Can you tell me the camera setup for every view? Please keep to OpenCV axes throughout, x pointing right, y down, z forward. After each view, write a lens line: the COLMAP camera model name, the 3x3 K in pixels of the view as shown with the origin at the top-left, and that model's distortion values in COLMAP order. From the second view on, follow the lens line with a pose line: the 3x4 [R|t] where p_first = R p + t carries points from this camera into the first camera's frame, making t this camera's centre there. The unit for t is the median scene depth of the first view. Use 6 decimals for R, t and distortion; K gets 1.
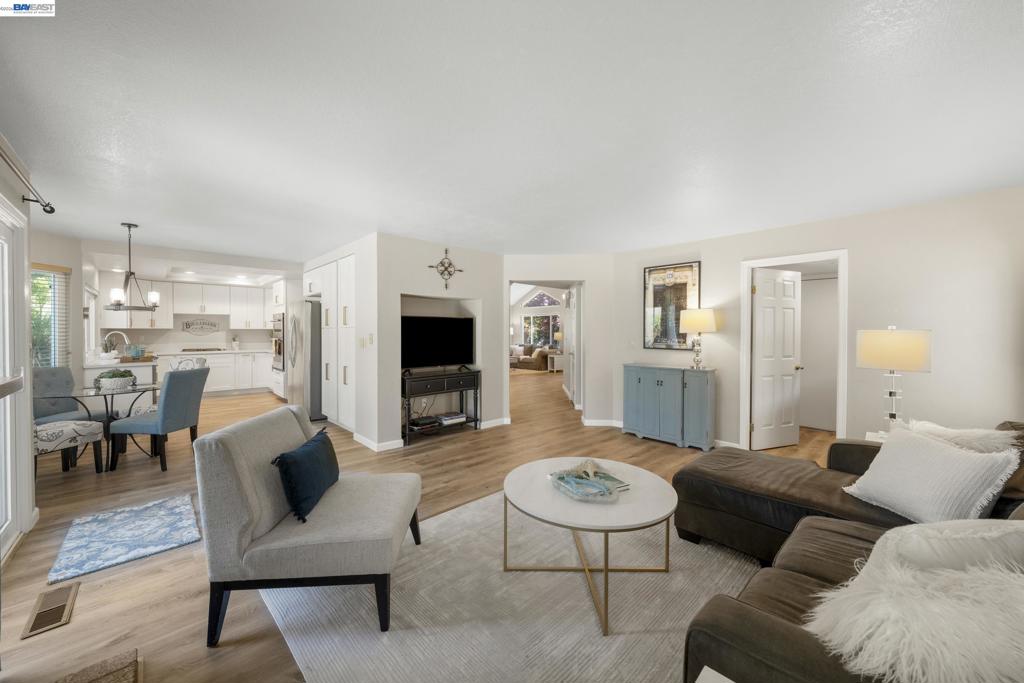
lens RADIAL K [[391.3, 0, 512.6], [0, 391.3, 334.7], [0, 0, 1]] dist [-0.000071, -0.000004]
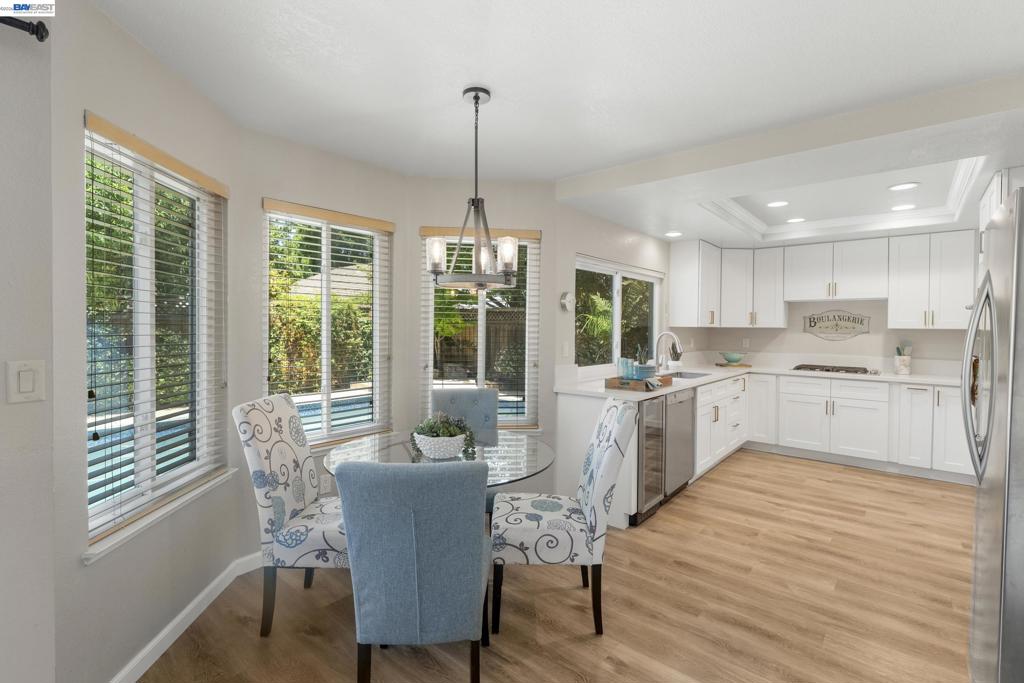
lens RADIAL K [[466.6, 0, 512.9], [0, 466.6, 335.0], [0, 0, 1]] dist [-0.000667, -0.000040]
pose [[0.122079, 0.016825, -0.992378, -0.238149], [-0.020389, 0.999688, 0.014441, -0.006380], [0.992311, 0.018470, 0.122384, 0.519512]]
